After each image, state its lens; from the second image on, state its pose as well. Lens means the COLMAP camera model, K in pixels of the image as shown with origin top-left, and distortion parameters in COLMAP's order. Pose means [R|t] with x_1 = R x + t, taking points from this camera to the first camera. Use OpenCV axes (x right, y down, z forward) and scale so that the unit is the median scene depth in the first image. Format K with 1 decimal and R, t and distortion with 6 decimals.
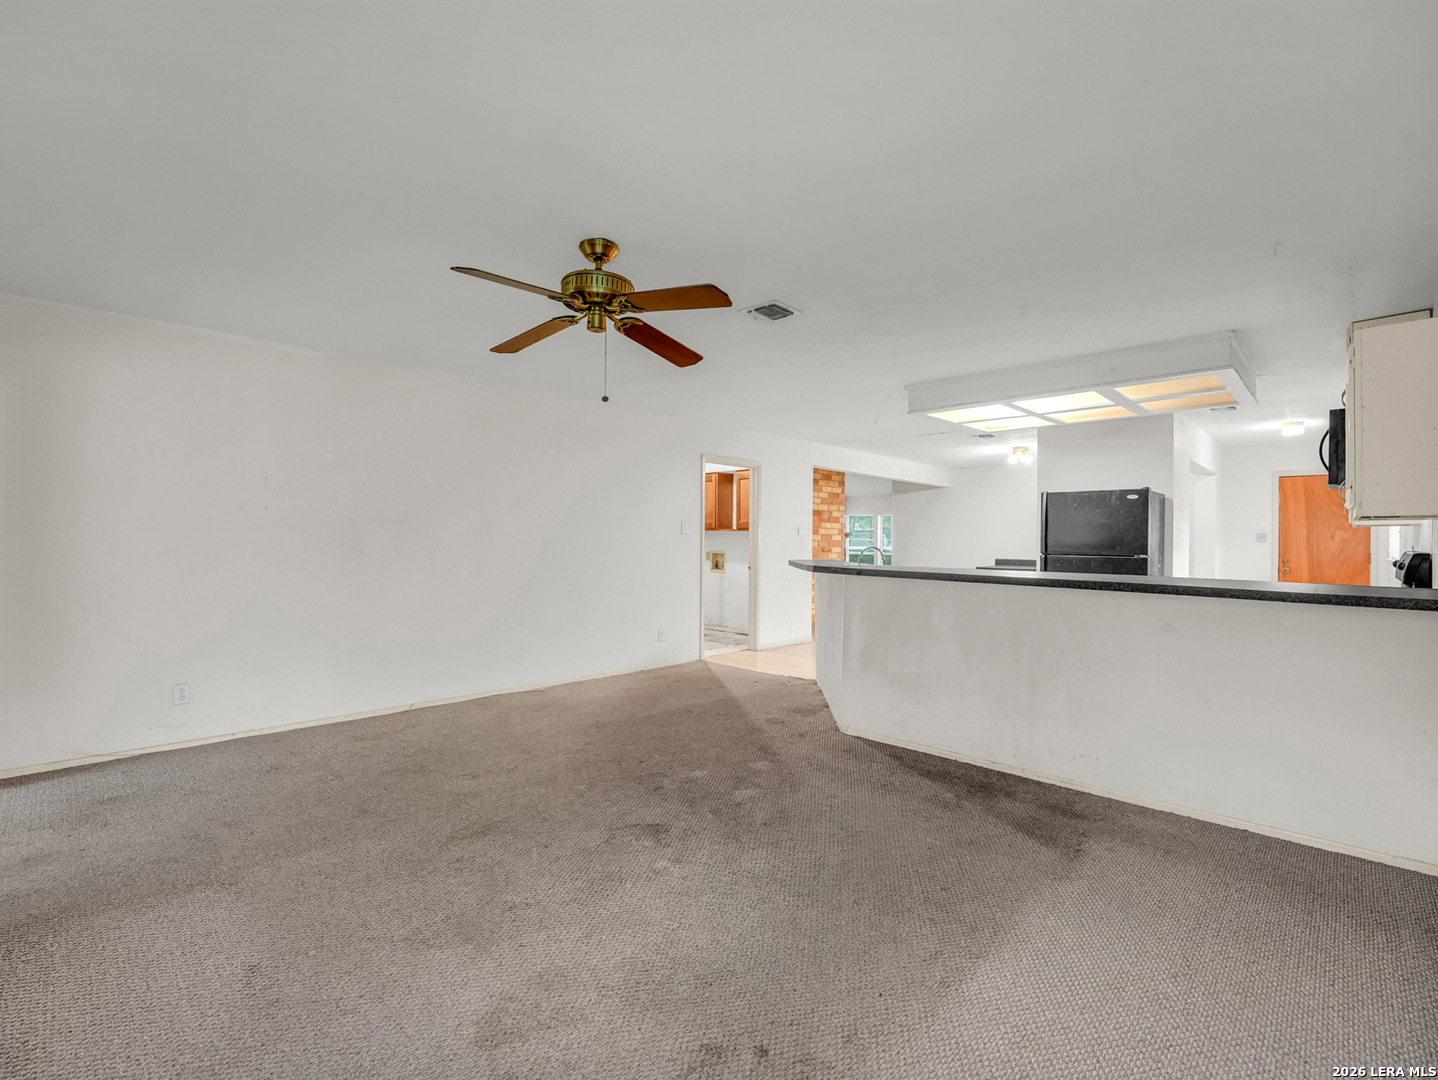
lens RADIAL K [[661.5, 0, 712.2], [0, 661.5, 539.7], [0, 0, 1]] dist [-0.023129, -0.001401]
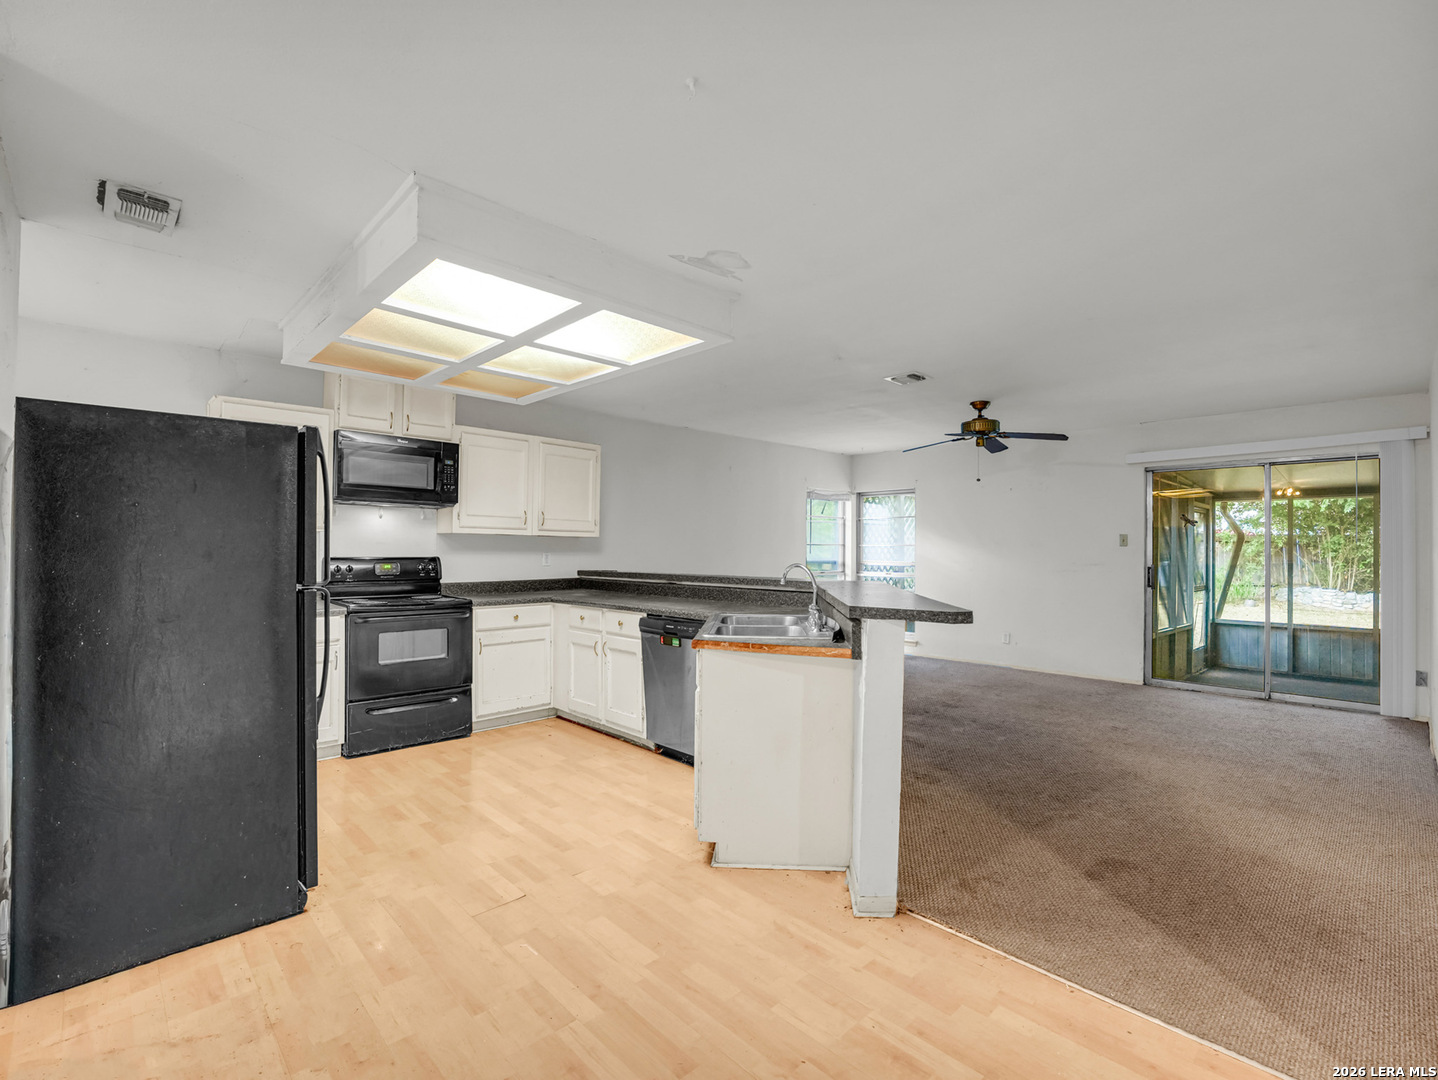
lens RADIAL K [[661.5, 0, 722.0], [0, 661.5, 541.3], [0, 0, 1]] dist [-0.023129, -0.001401]
pose [[-0.999462, -0.012099, 0.030497, 0.151117], [-0.012368, 0.999886, -0.008655, -0.002848], [-0.030389, -0.009027, -0.999497, 0.846578]]
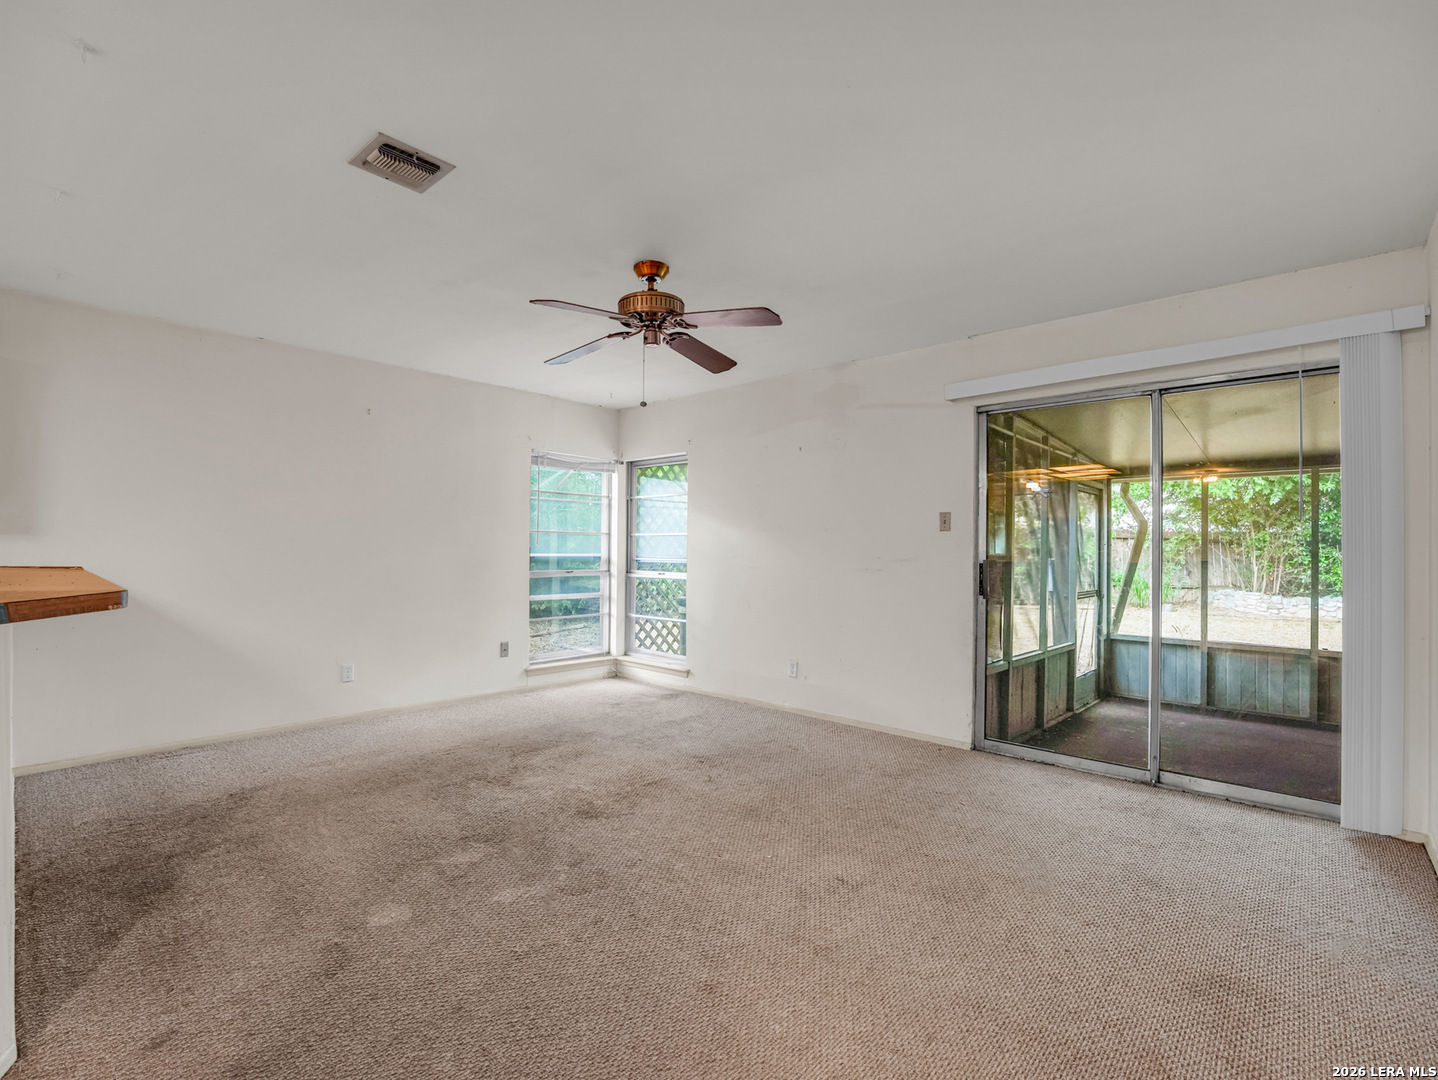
lens RADIAL K [[661.5, 0, 714.1], [0, 661.5, 543.2], [0, 0, 1]] dist [-0.023129, -0.001401]
pose [[-0.999408, -0.015029, -0.030941, -0.070698], [-0.014780, 0.999857, -0.008256, 0.005014], [0.031061, -0.007794, -0.999487, 0.594213]]
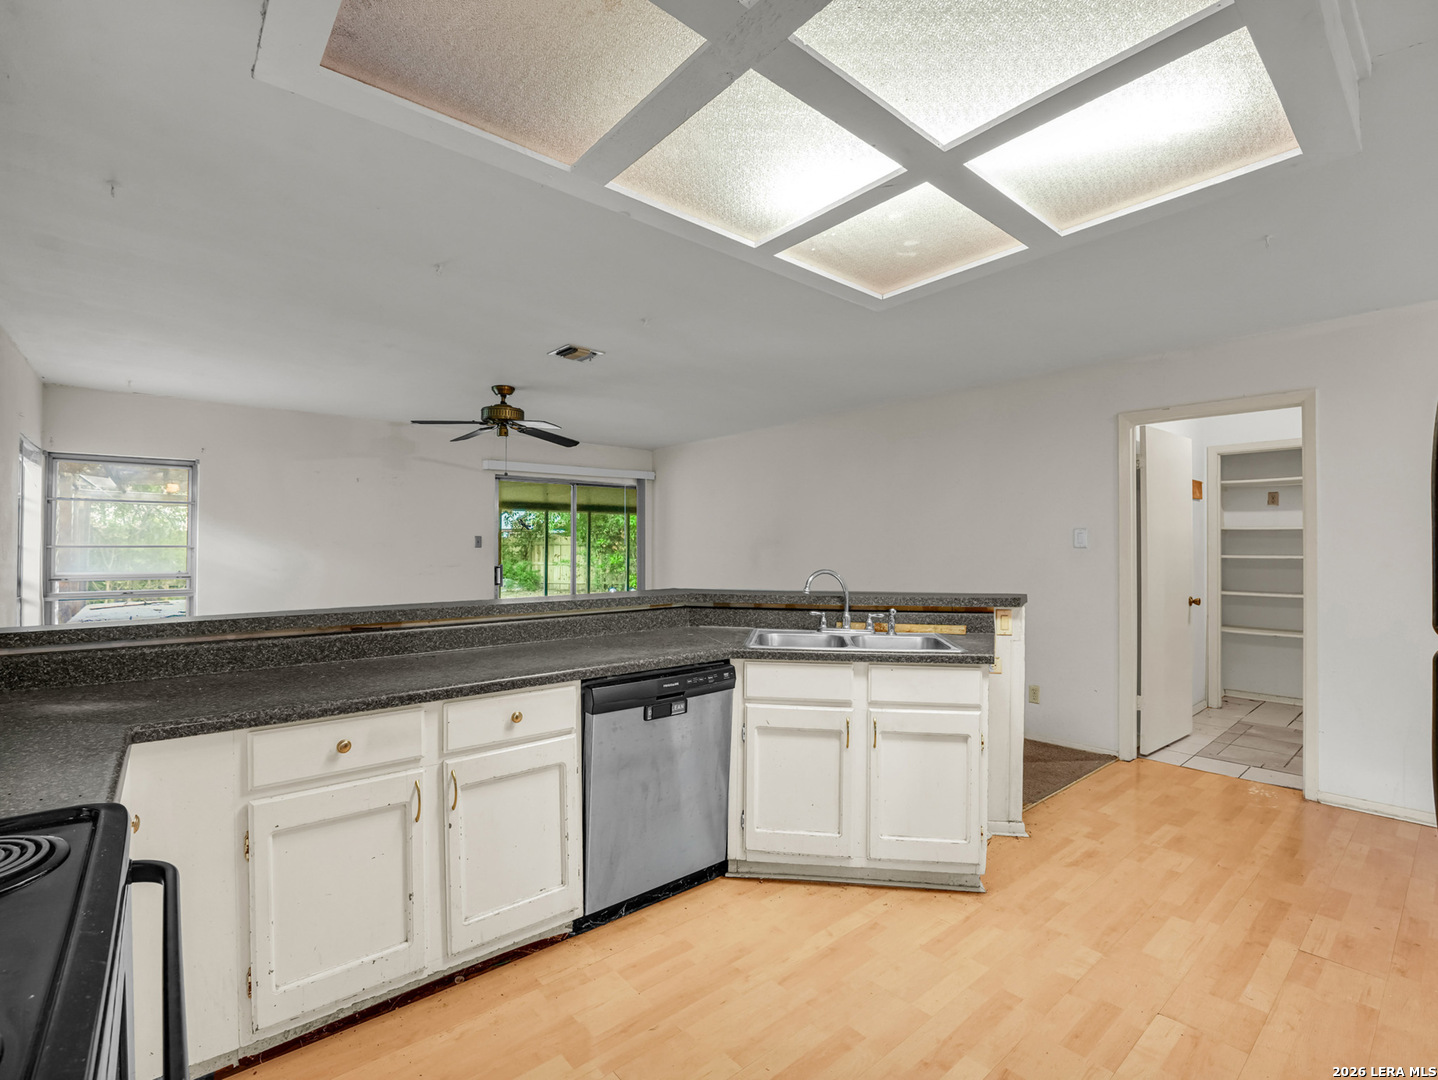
lens RADIAL K [[661.5, 0, 715.1], [0, 661.5, 545.5], [0, 0, 1]] dist [-0.023129, -0.001401]
pose [[-0.100481, -0.012549, -0.994860, 0.429007], [-0.000900, 0.999921, -0.012522, -0.002248], [0.994939, -0.000362, -0.100485, 0.493099]]
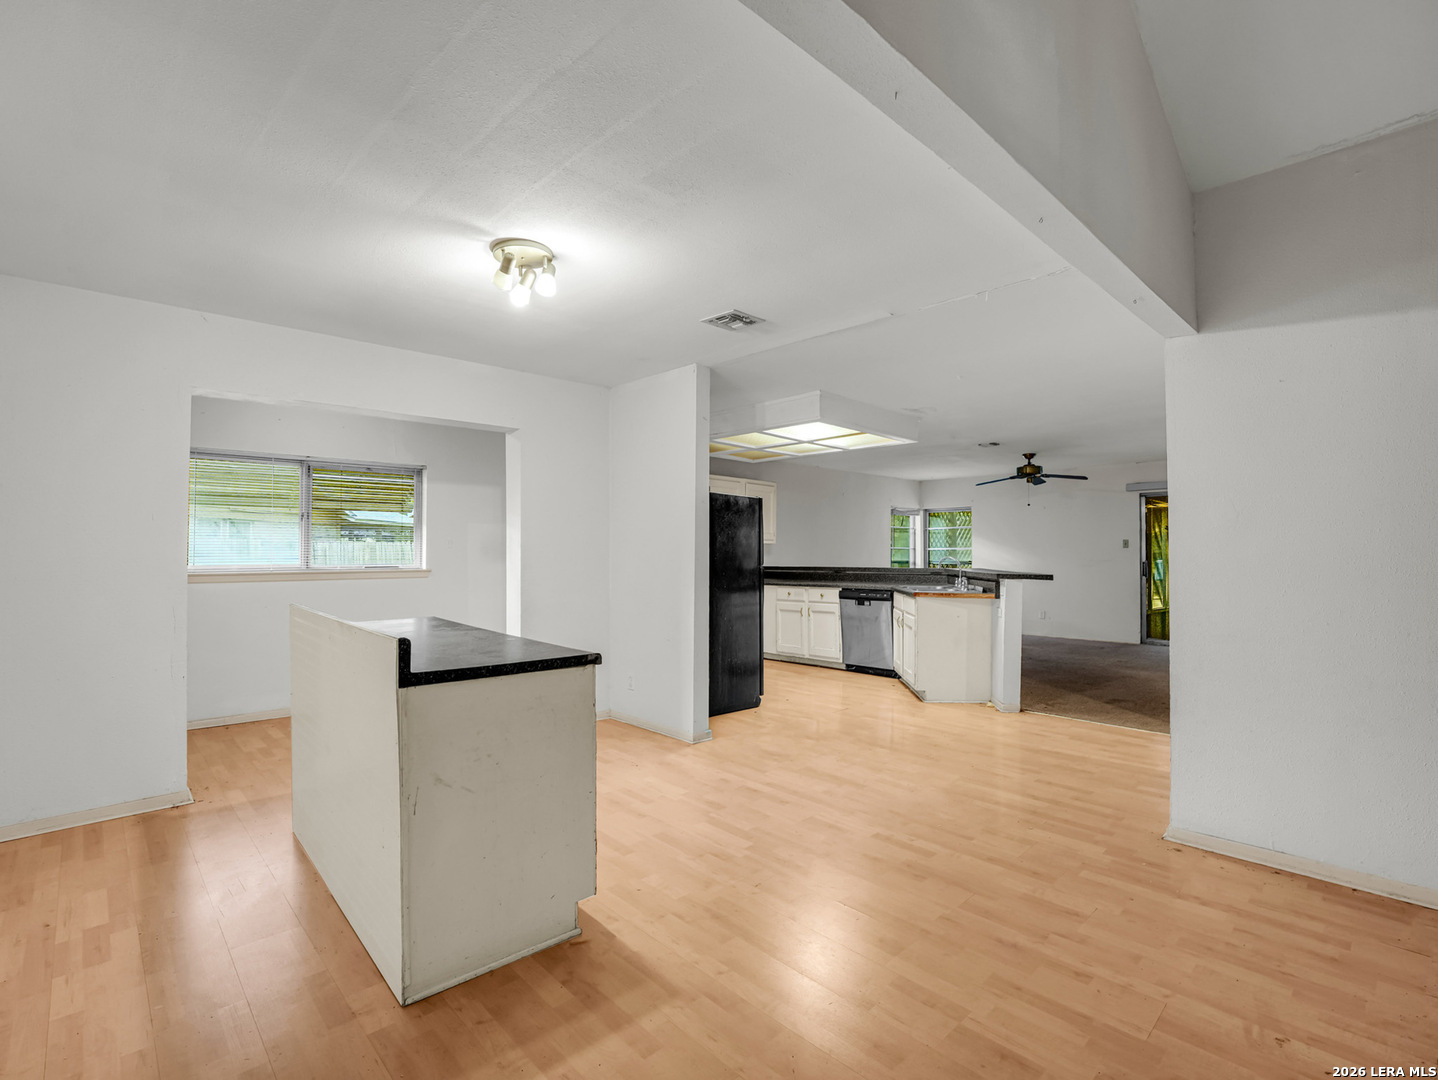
lens RADIAL K [[661.5, 0, 715.9], [0, 661.5, 541.9], [0, 0, 1]] dist [-0.023129, -0.001401]
pose [[-0.998856, -0.004701, 0.047591, 0.315025], [-0.005594, 0.999811, -0.018632, 0.003674], [-0.047495, -0.018877, -0.998693, 1.151401]]
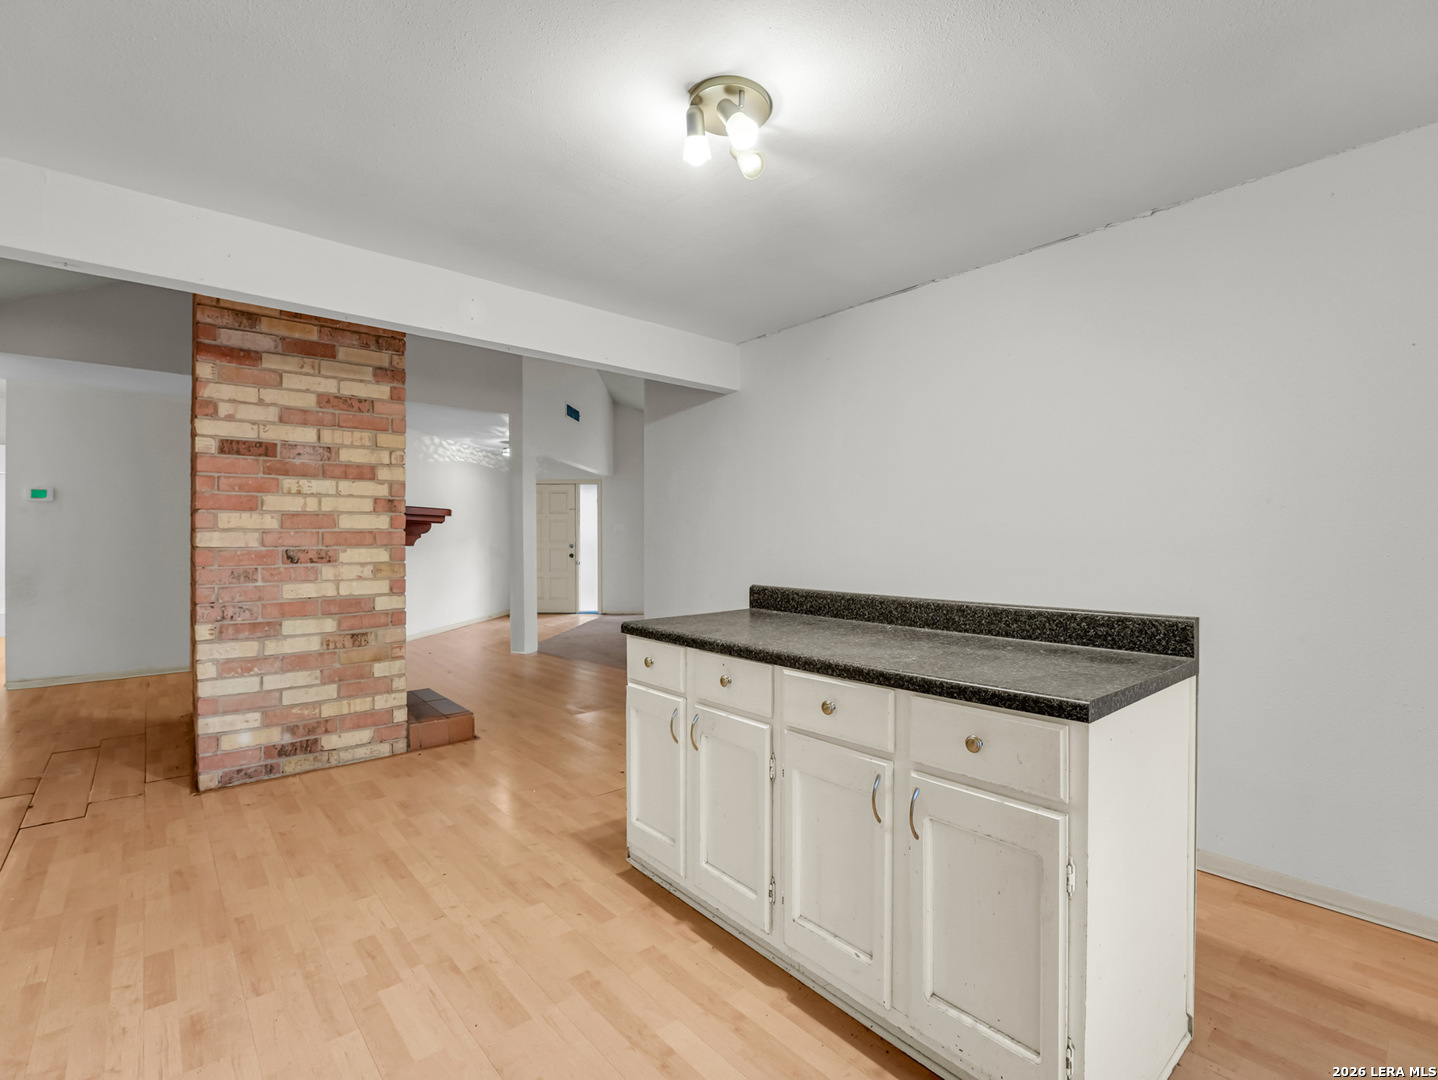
lens RADIAL K [[661.5, 0, 716.0], [0, 661.5, 539.9], [0, 0, 1]] dist [-0.023129, -0.001401]
pose [[0.995706, -0.007859, -0.092238, 0.423282], [0.008305, 0.999956, 0.004451, 0.007006], [0.092199, -0.005198, 0.995727, 0.682542]]
